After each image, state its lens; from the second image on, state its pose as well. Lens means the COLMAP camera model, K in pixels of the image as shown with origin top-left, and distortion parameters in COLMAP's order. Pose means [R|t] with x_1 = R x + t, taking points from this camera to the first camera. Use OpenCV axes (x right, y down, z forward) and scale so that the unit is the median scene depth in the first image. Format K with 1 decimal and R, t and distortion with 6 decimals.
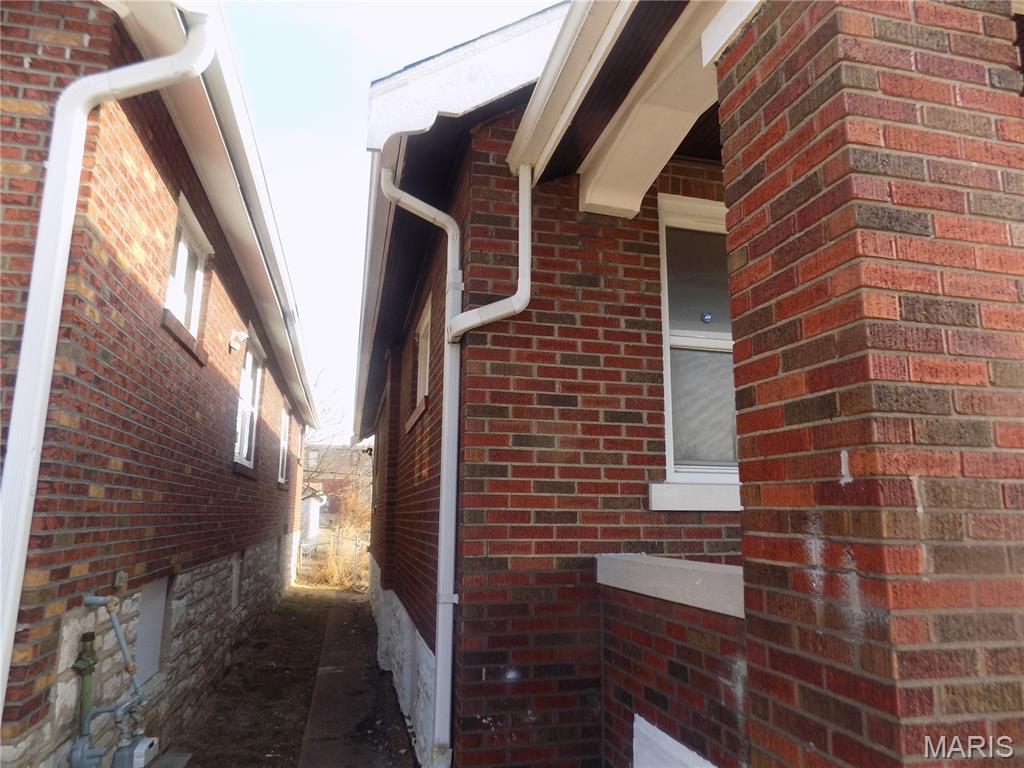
lens RADIAL K [[698.6, 0, 512.0], [0, 698.6, 384.0], [0, 0, 1]] dist [-0.077532, 0.072596]
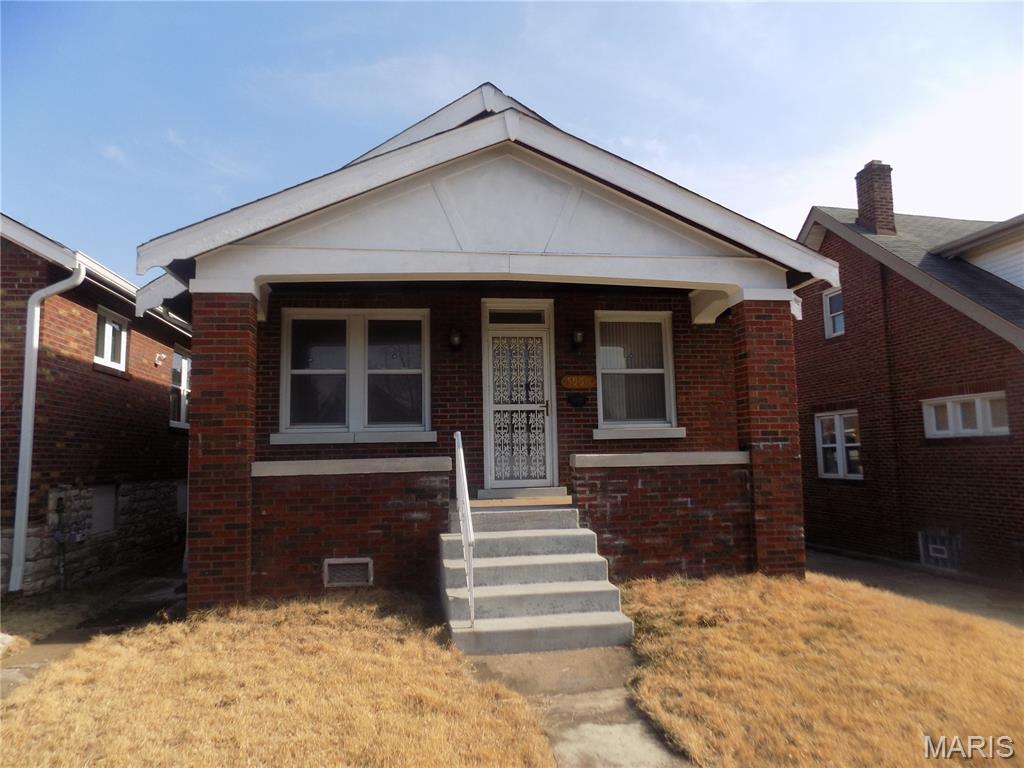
lens RADIAL K [[698.6, 0, 512.0], [0, 698.6, 384.0], [0, 0, 1]] dist [-0.077532, 0.072596]
pose [[0.996058, -0.043161, -0.077491, 1.383189], [0.049169, 0.995789, 0.077370, -0.200610], [0.073825, -0.080875, 0.993987, -1.512257]]
